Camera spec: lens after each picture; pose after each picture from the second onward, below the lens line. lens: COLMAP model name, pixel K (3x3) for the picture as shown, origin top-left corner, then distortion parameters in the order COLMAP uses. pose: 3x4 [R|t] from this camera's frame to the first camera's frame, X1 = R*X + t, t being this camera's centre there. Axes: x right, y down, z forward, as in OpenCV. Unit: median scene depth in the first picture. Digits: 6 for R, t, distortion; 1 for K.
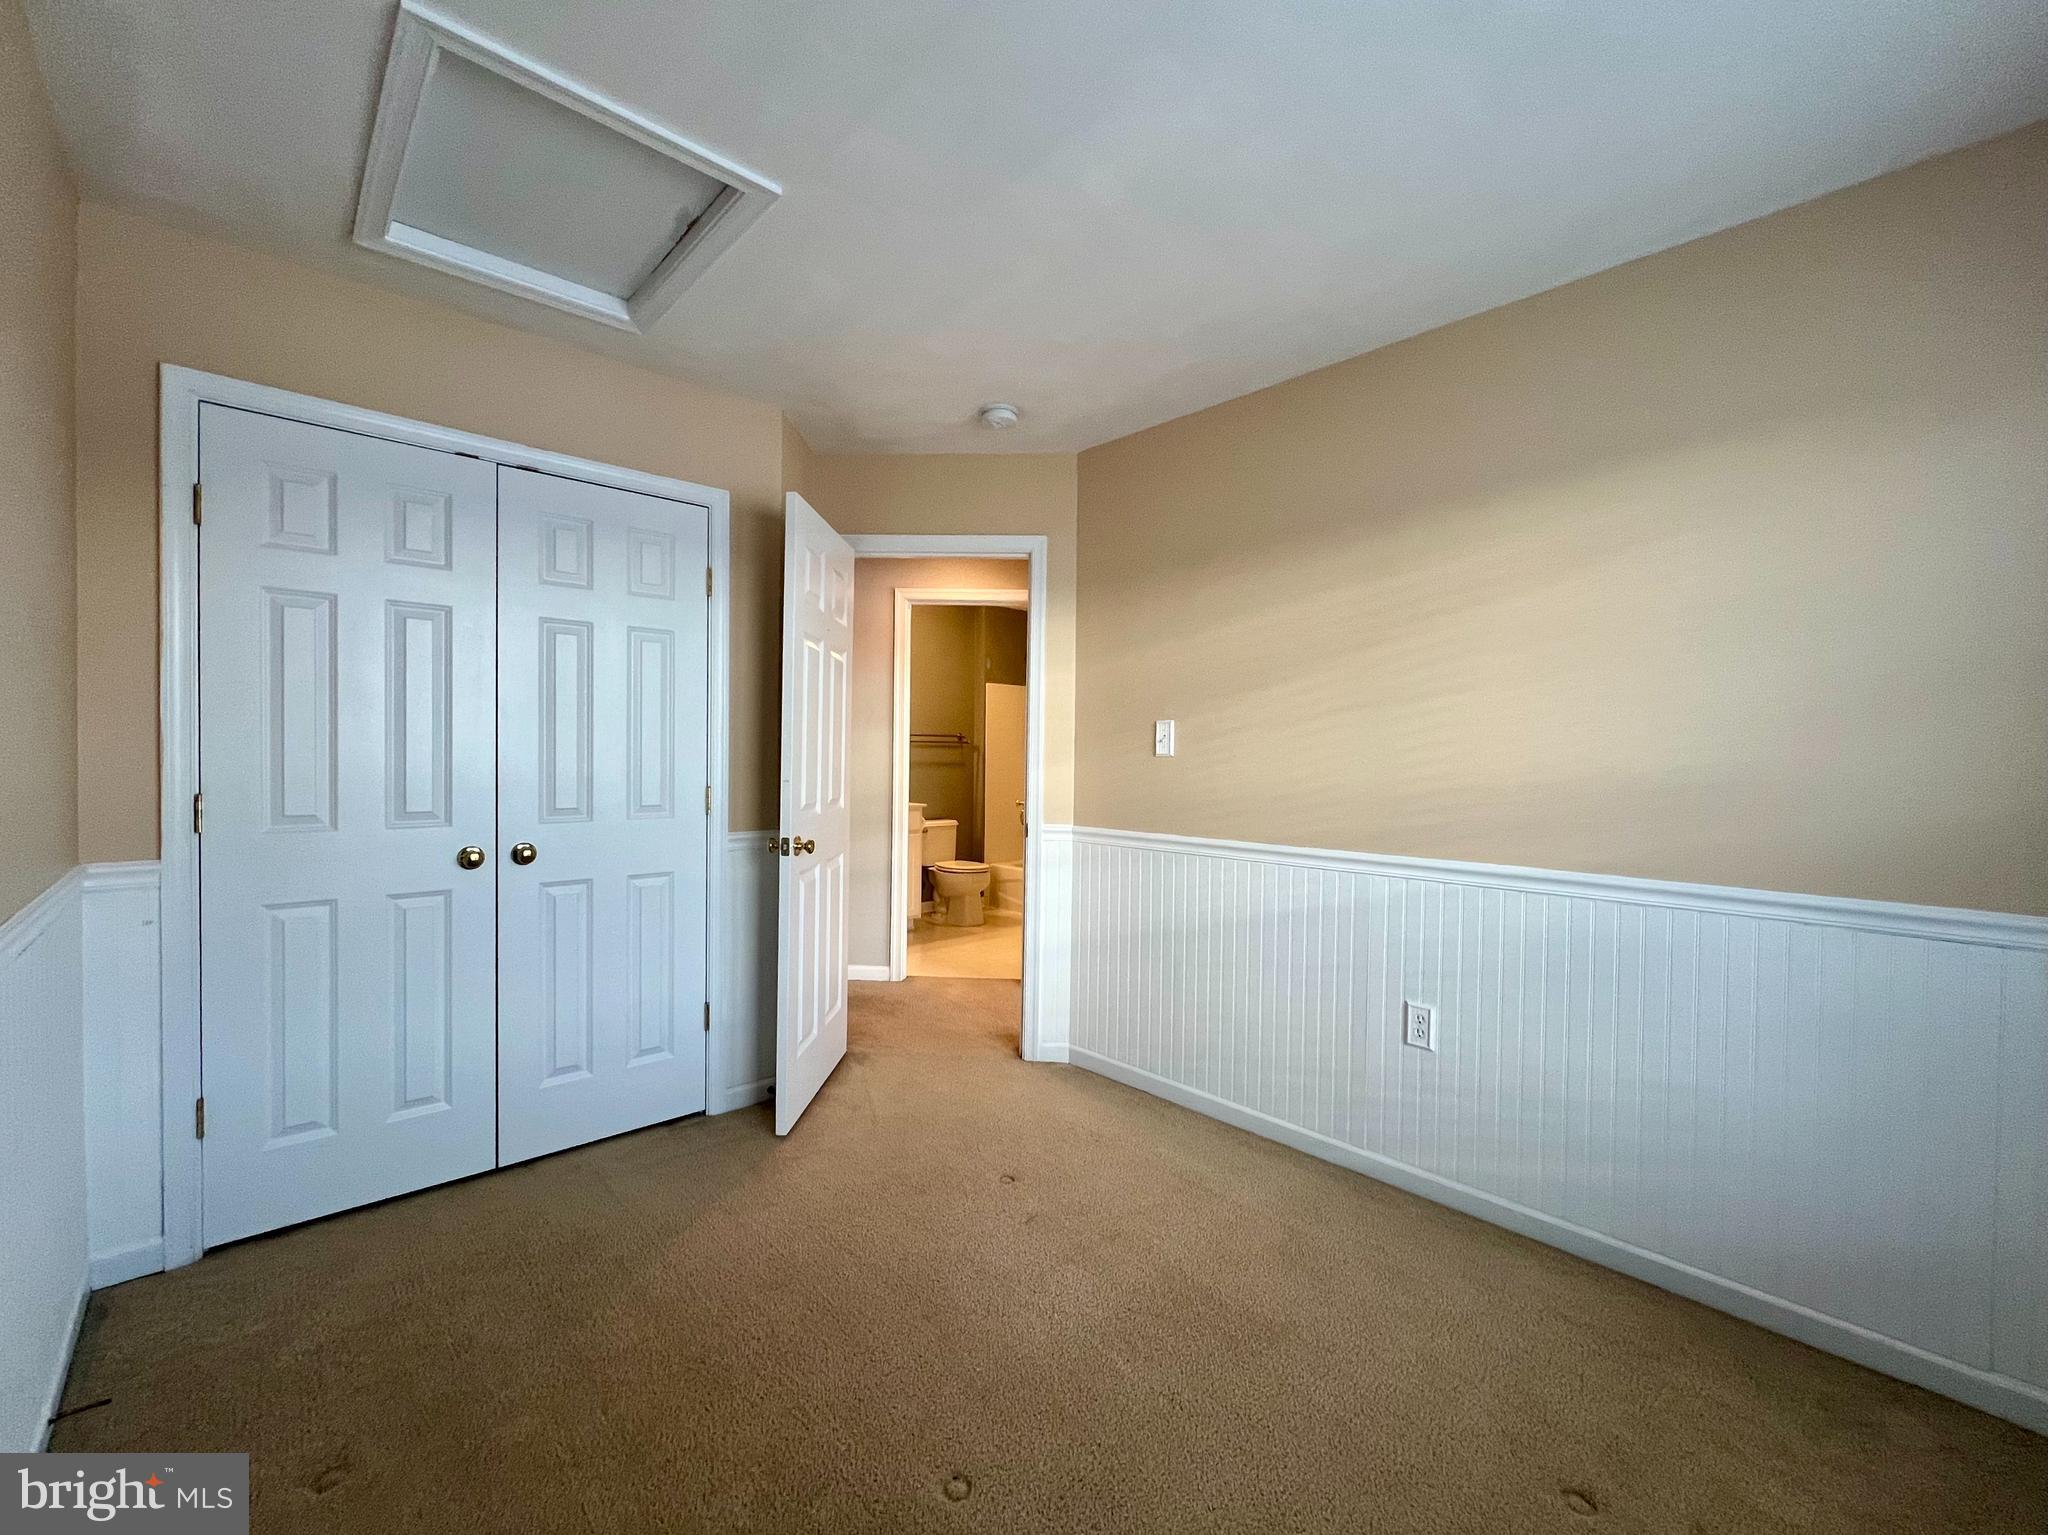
lens RADIAL K [[854.2, 0, 1019.6], [0, 854.2, 772.8], [0, 0, 1]] dist [0.030356, -0.000078]
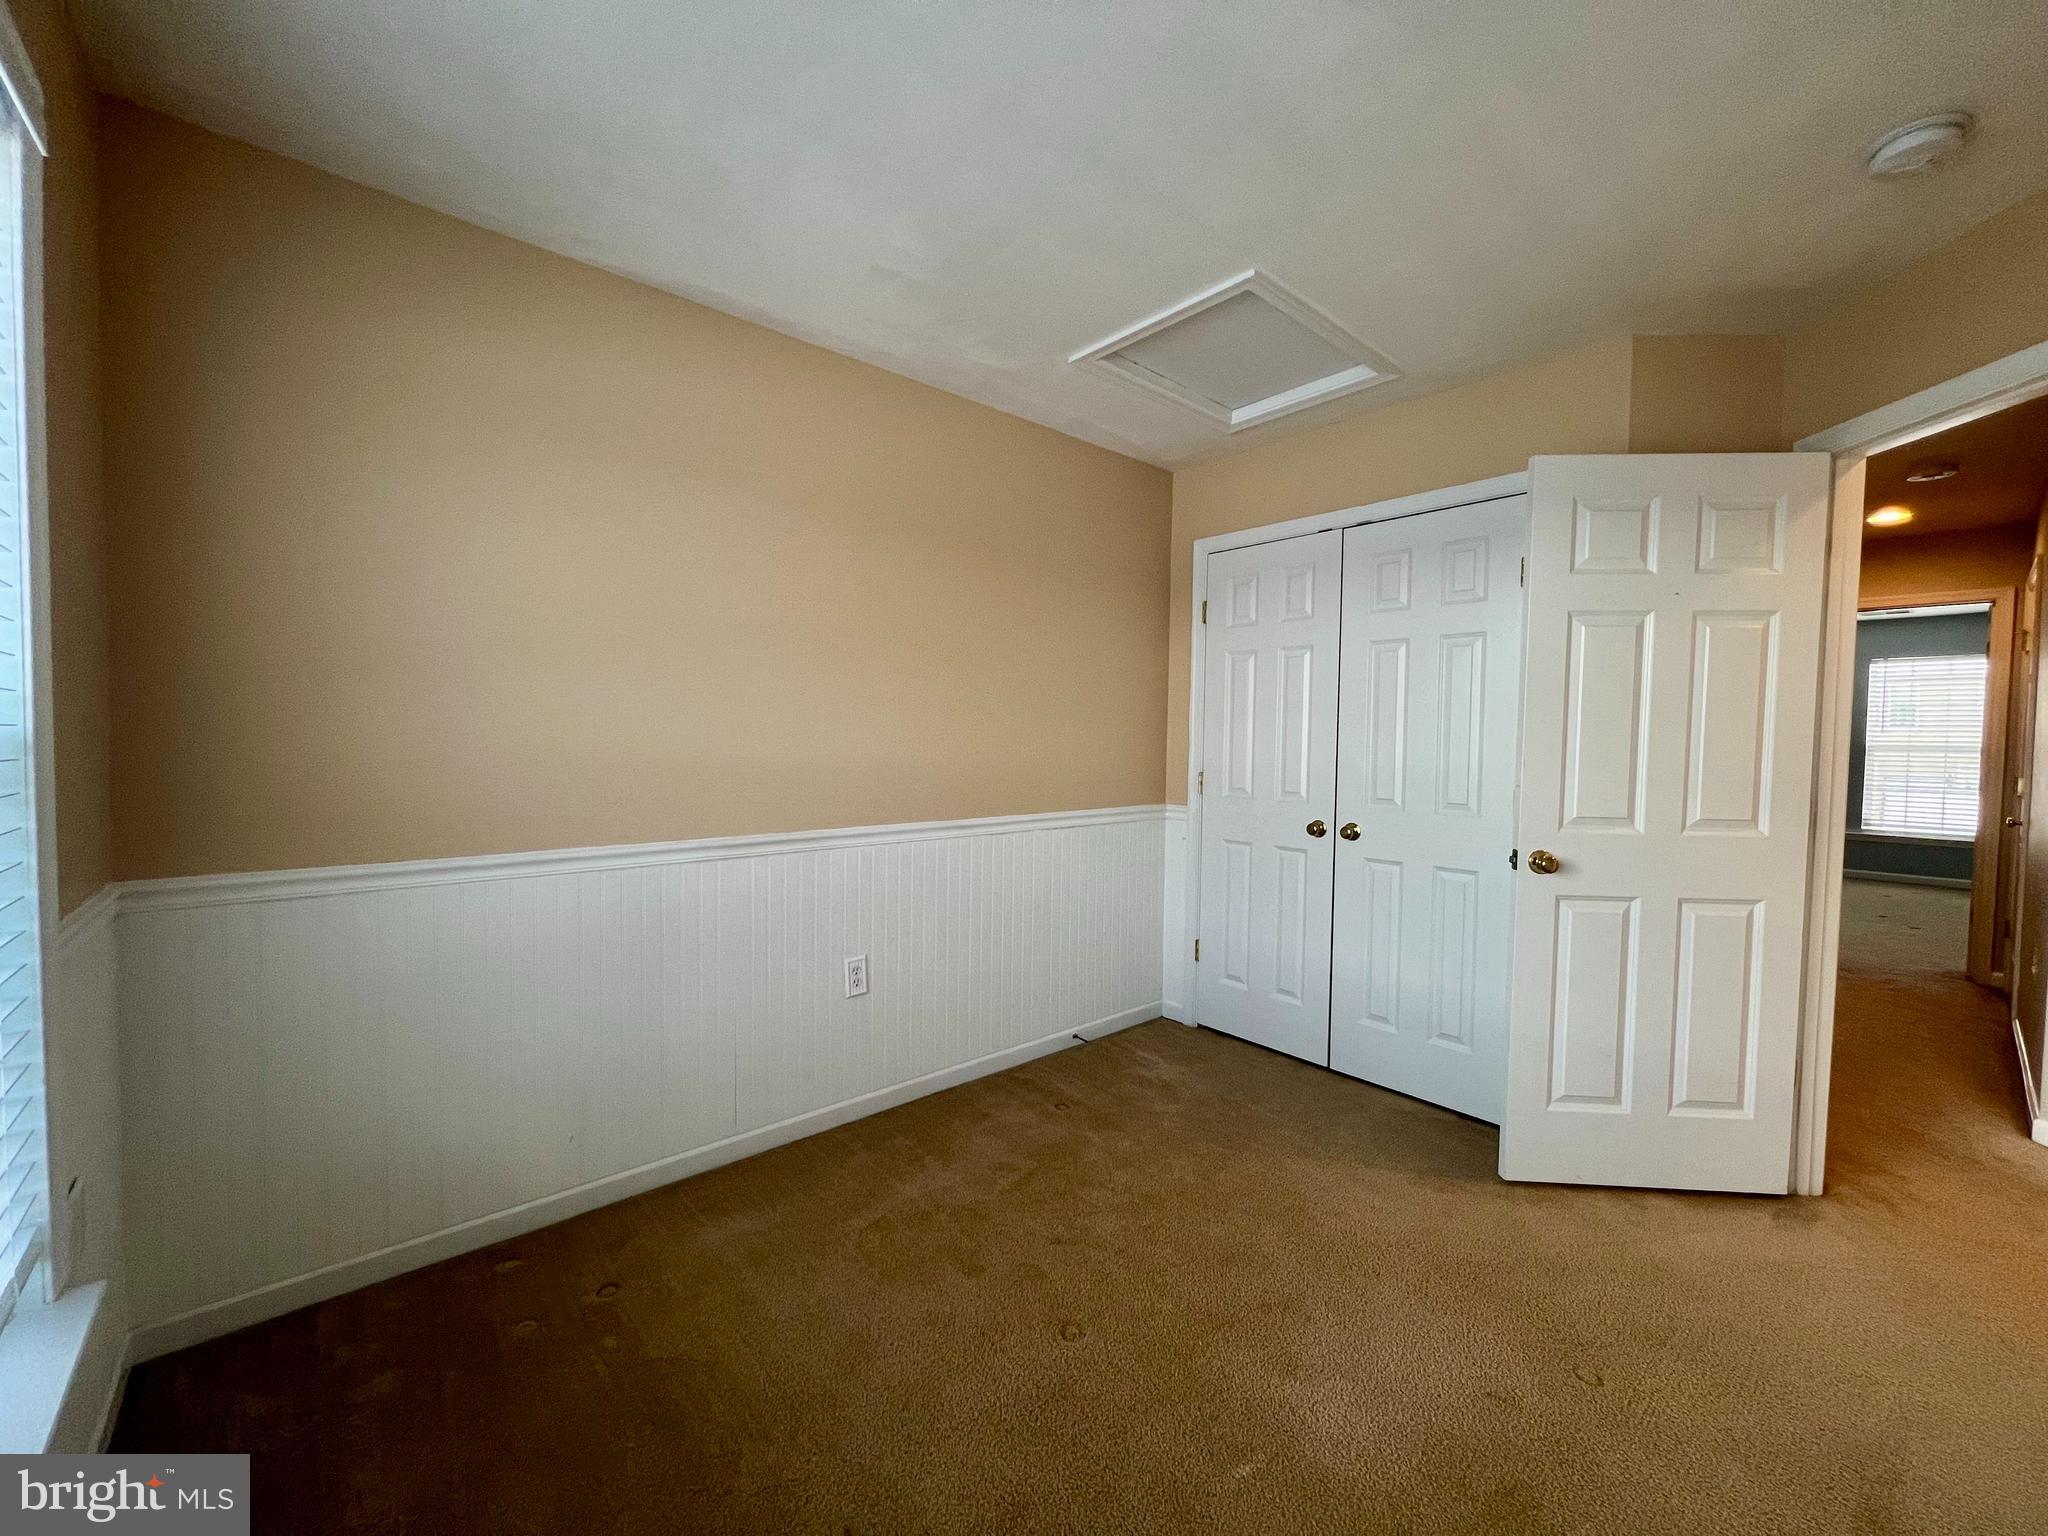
lens RADIAL K [[820.8, 0, 1021.9], [0, 820.8, 763.0], [0, 0, 1]] dist [-0.001276, 0.000031]
pose [[-0.010889, 0.020360, -0.999733, 0.661336], [-0.045911, 0.998728, 0.020839, -0.009349], [0.998886, 0.046125, -0.009940, 0.559210]]
